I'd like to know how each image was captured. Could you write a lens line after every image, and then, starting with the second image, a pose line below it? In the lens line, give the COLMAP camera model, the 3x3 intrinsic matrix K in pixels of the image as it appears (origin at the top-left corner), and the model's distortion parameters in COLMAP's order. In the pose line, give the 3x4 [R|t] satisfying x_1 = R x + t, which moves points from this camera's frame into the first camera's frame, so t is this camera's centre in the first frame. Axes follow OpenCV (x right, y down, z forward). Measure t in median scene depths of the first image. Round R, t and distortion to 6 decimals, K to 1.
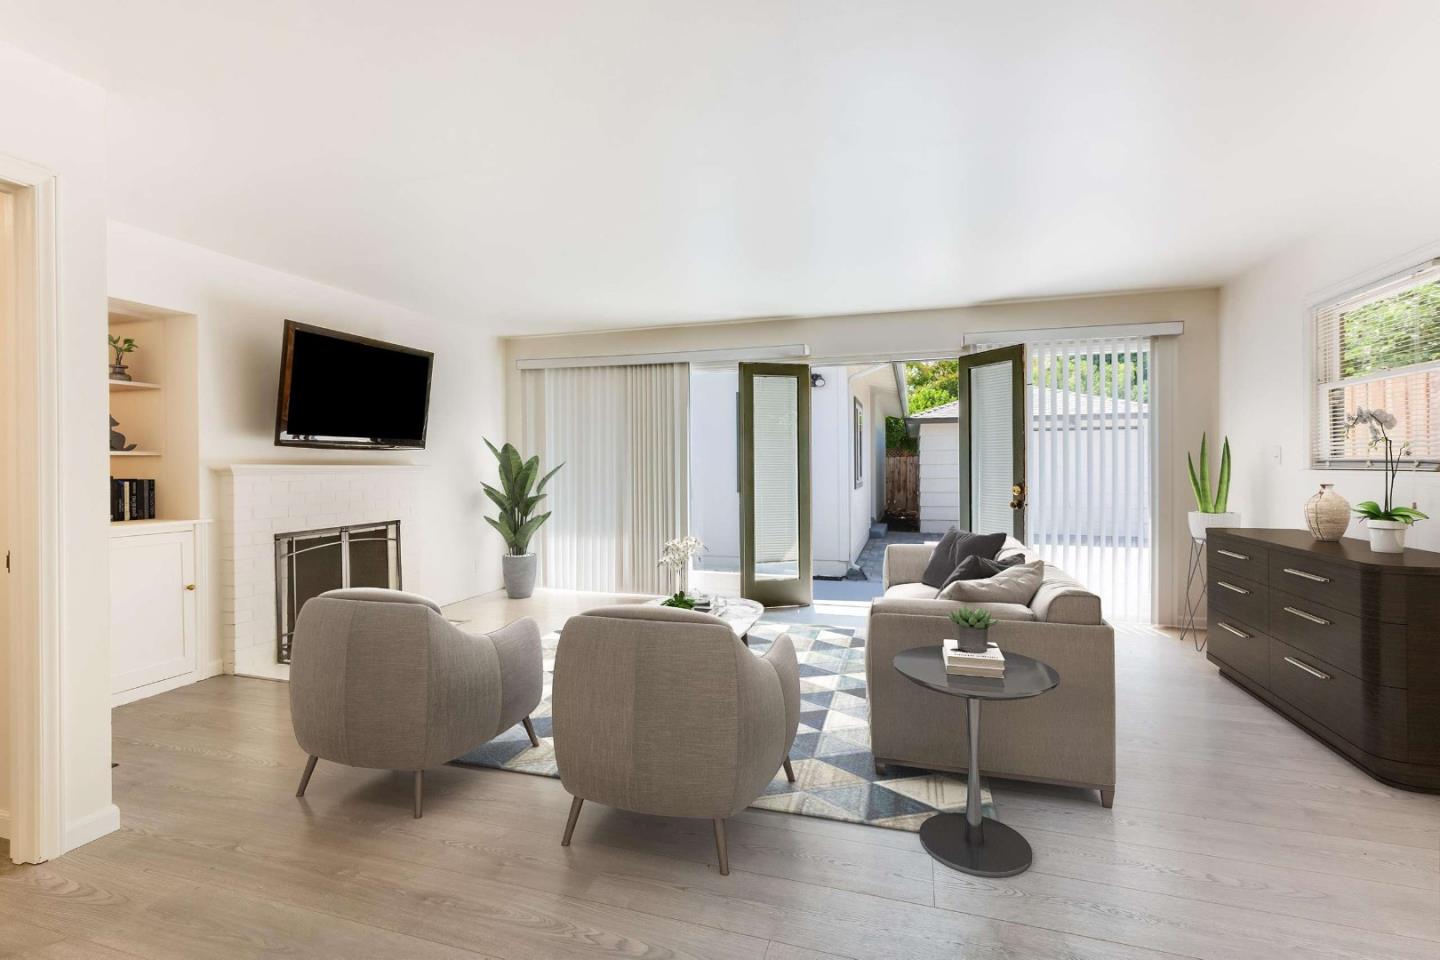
lens RADIAL K [[644.4, 0, 719.2], [0, 644.4, 470.2], [0, 0, 1]] dist [-0.014884, 0.000020]
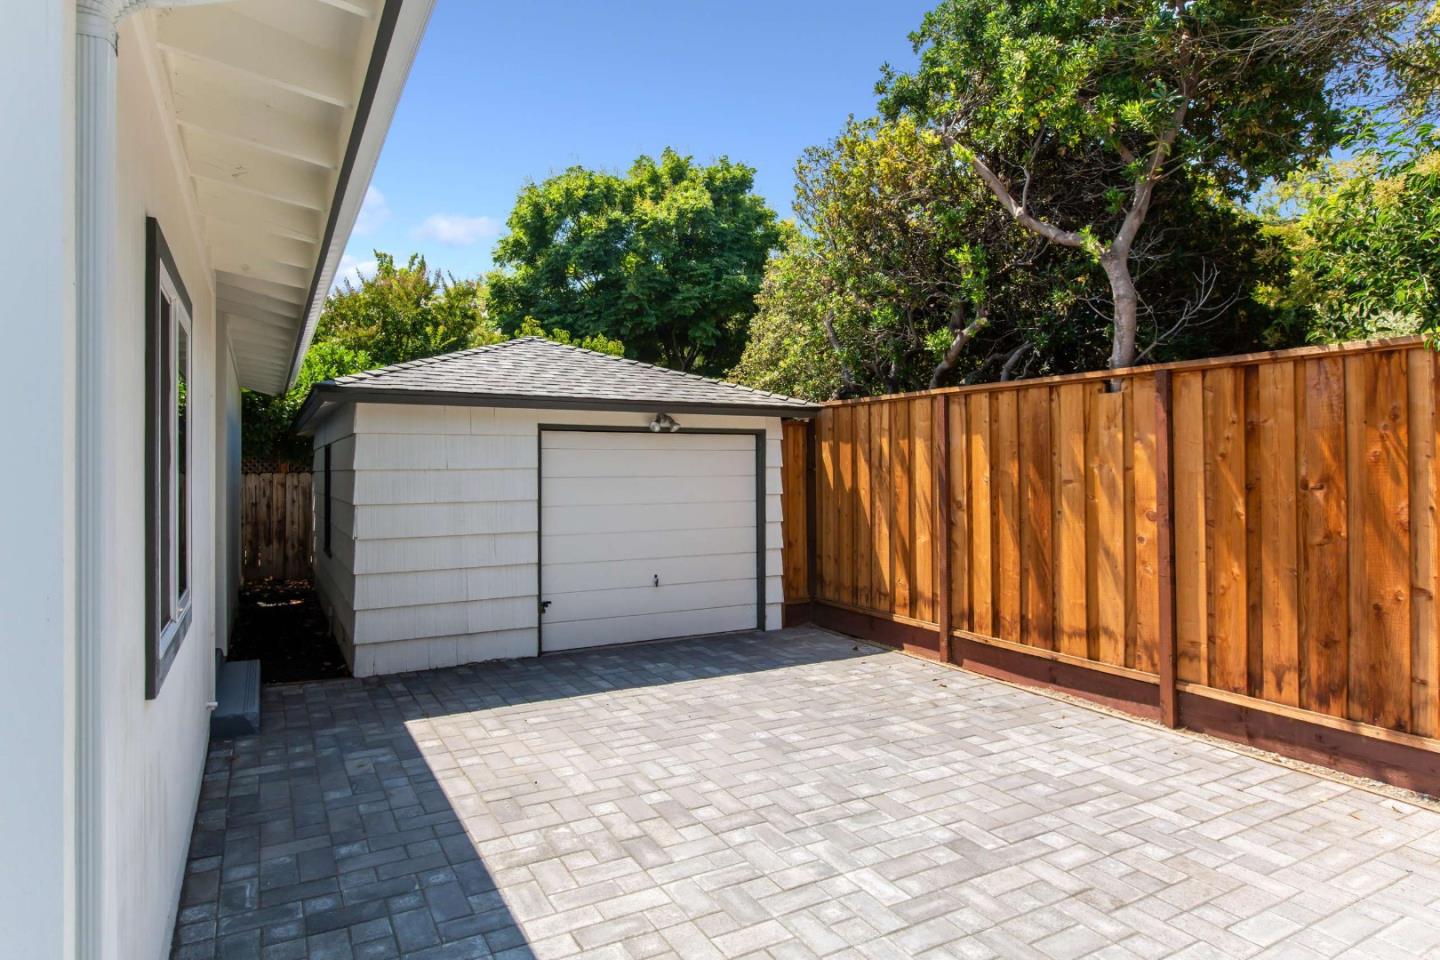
lens RADIAL K [[826.9, 0, 722.2], [0, 826.9, 468.3], [0, 0, 1]] dist [-0.001488, -0.000475]
pose [[0.697229, 0.002455, 0.716844, 0.065568], [0.007535, 0.999914, -0.010753, -0.015973], [-0.716808, 0.012899, 0.697151, 0.303851]]
